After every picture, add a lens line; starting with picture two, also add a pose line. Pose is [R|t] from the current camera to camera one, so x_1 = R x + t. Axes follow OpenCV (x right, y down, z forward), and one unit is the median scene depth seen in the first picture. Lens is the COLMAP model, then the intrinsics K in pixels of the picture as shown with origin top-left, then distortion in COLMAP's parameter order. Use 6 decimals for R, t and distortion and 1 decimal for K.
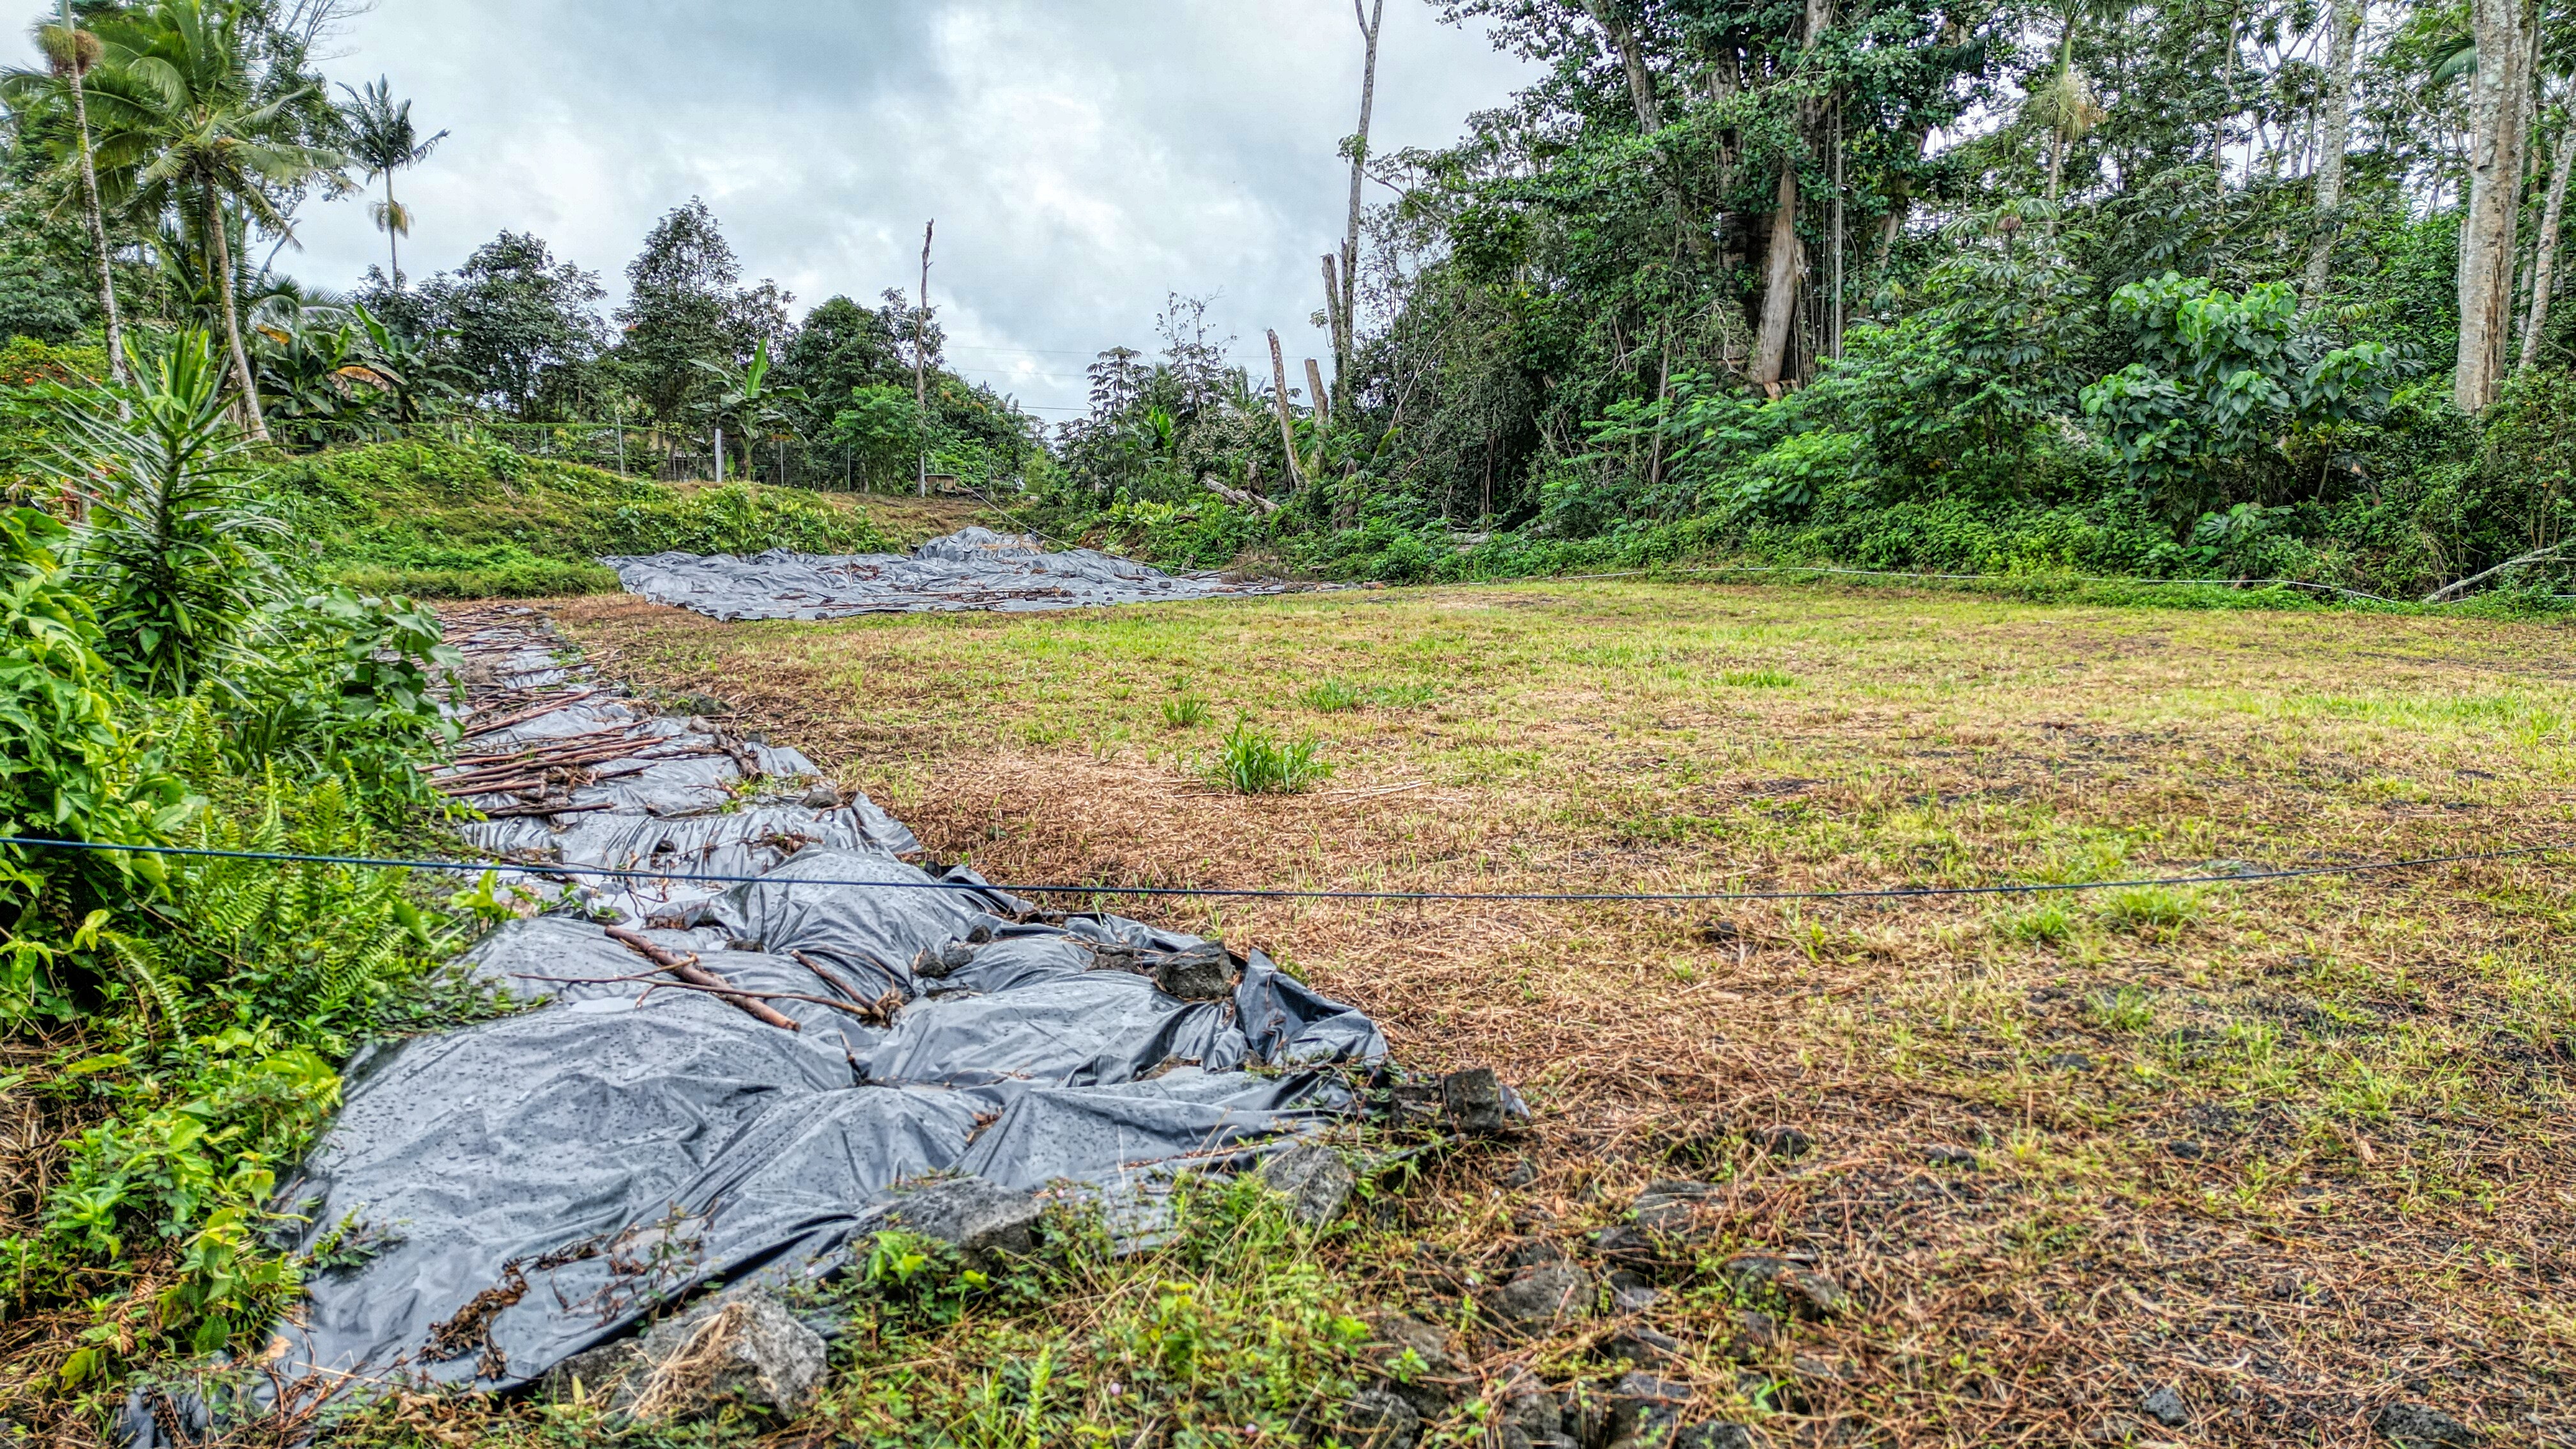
lens RADIAL K [[1802.5, 0, 1290.6], [0, 1802.5, 733.8], [0, 0, 1]] dist [0.091587, -0.089089]
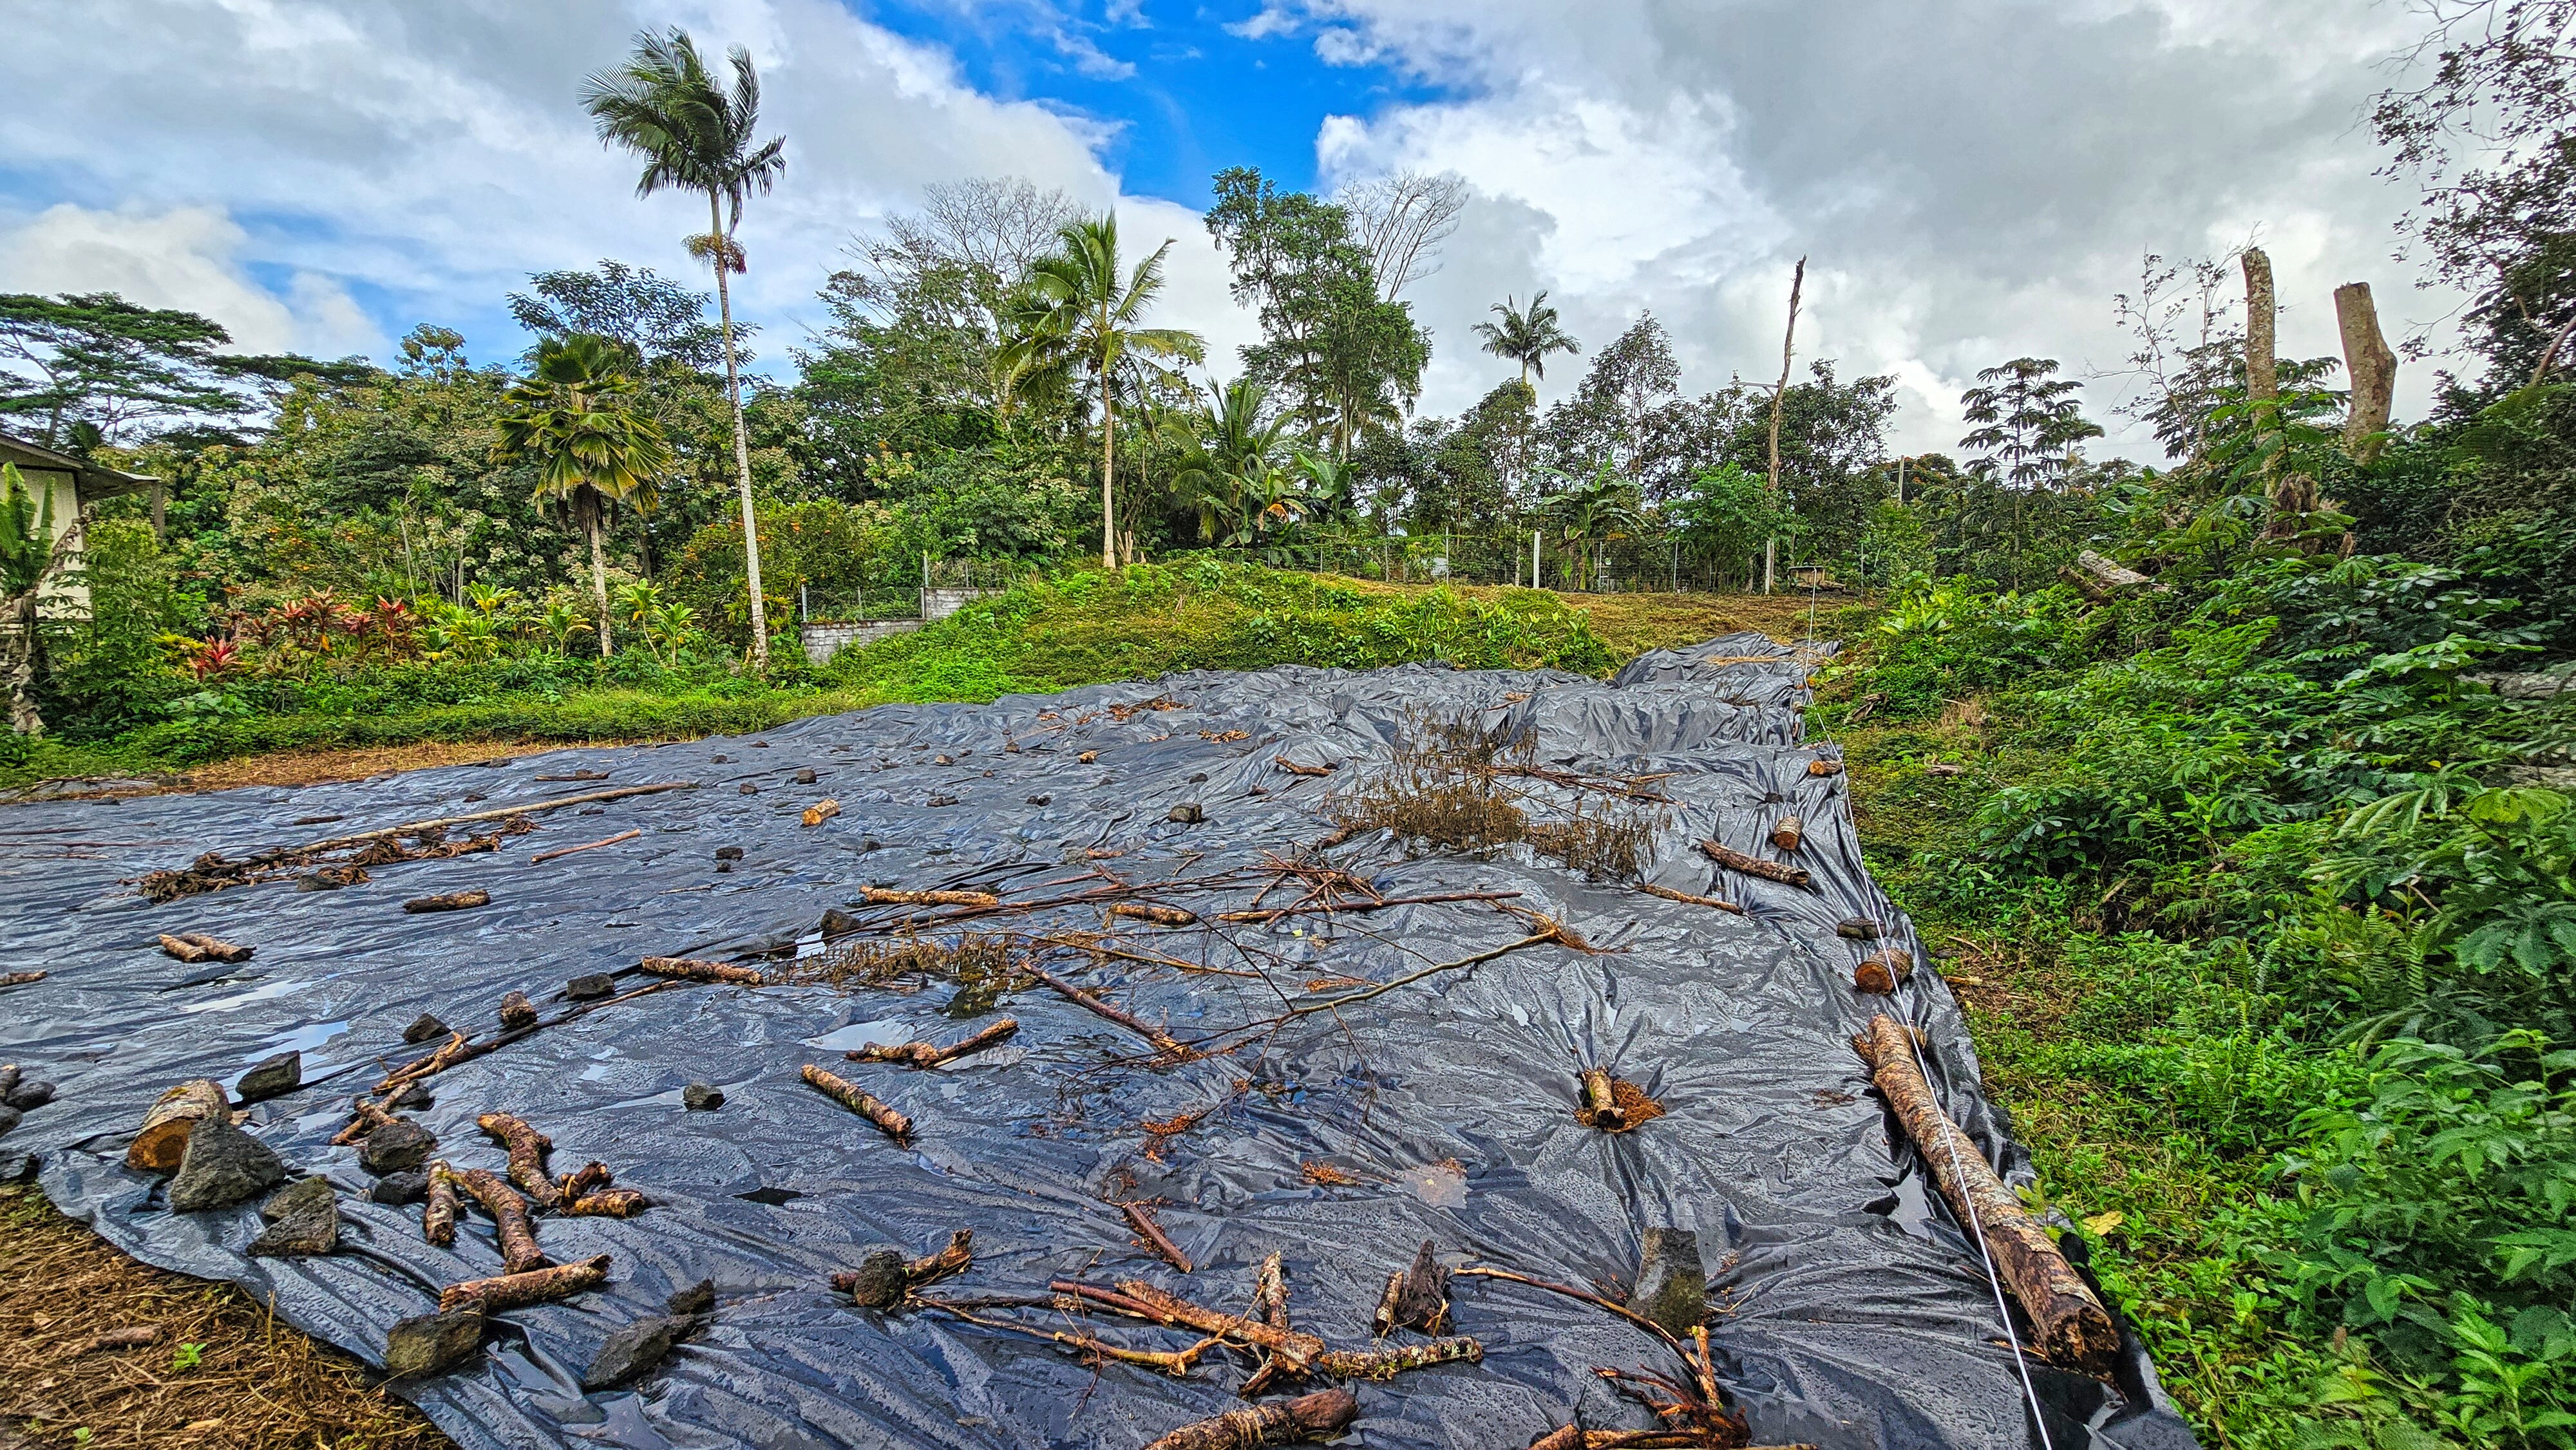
lens RADIAL K [[1058.0, 0, 1283.4], [0, 1058.0, 722.1], [0, 0, 1]] dist [-0.002664, 0.000160]
pose [[0.552217, 0.076435, -0.830189, 0.146067], [-0.087609, 0.995595, 0.033390, -0.124040], [0.829085, 0.054294, 0.556481, 0.980791]]
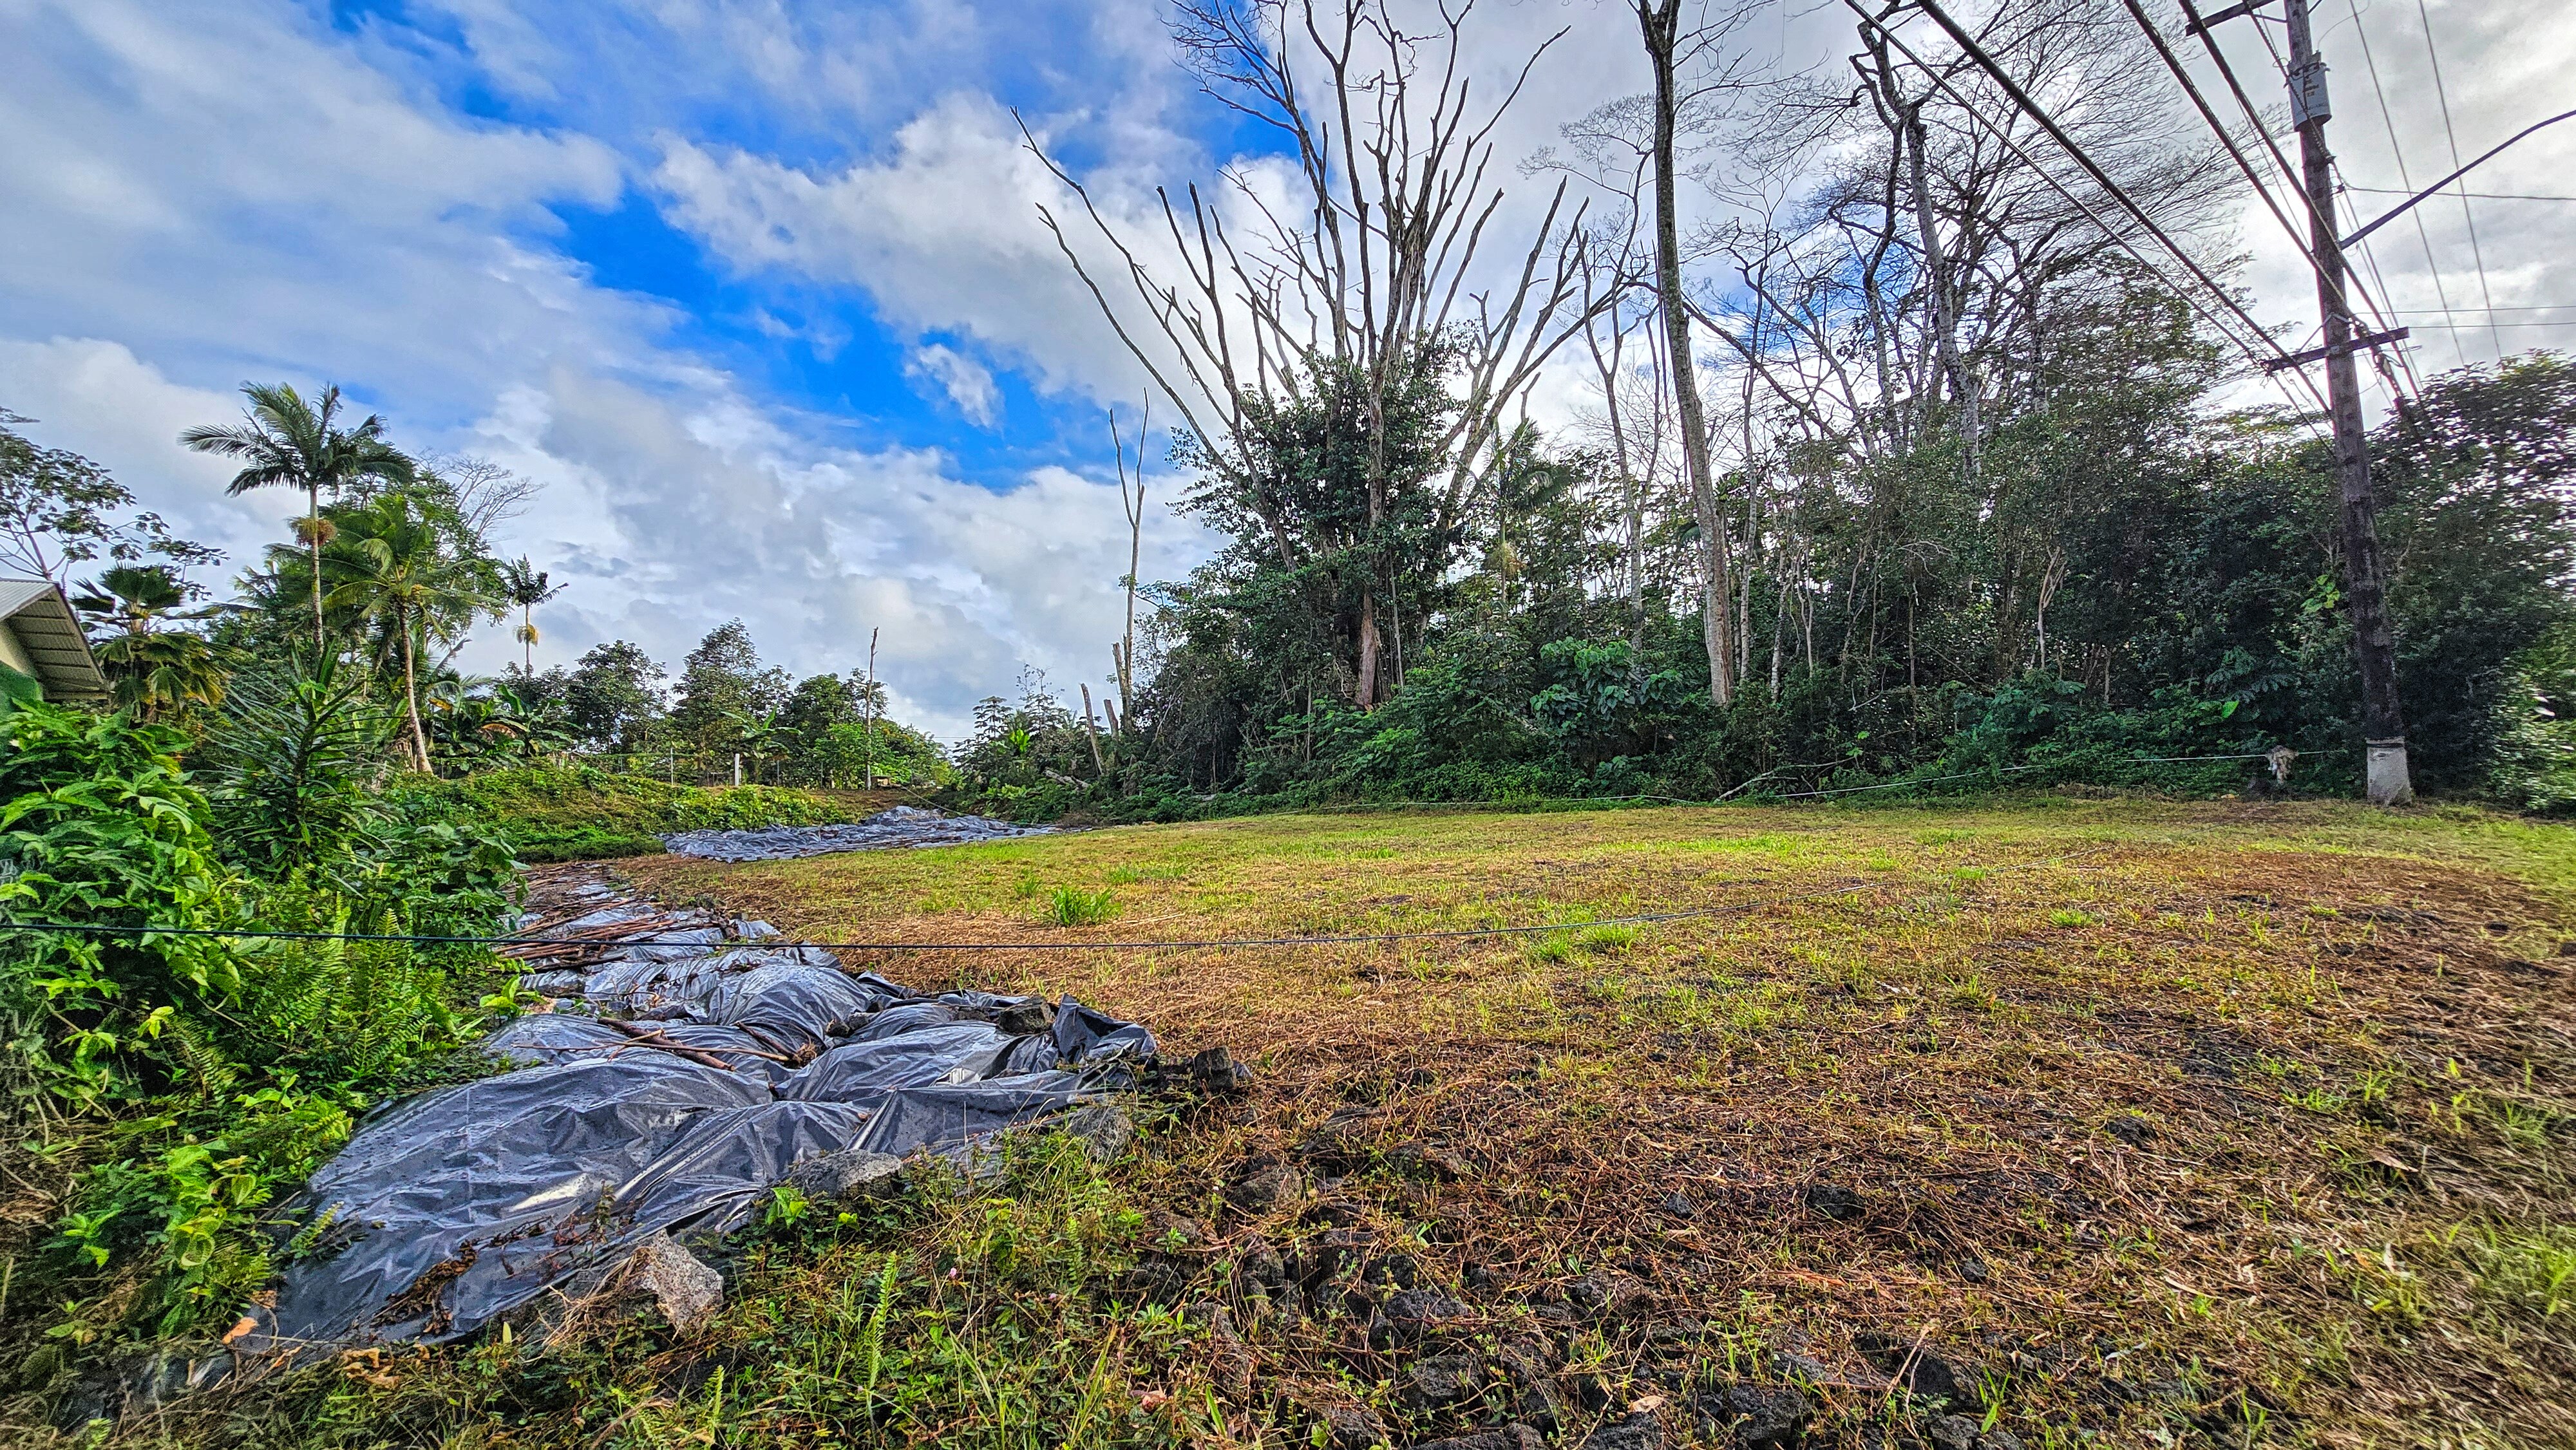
lens RADIAL K [[1057.2, 0, 1282.8], [0, 1057.2, 726.0], [0, 0, 1]] dist [-0.002372, 0.000145]
pose [[0.984465, -0.030089, 0.172981, 0.001841], [0.061431, 0.981965, -0.178804, 0.010305], [-0.164481, 0.186653, 0.968559, 0.012969]]
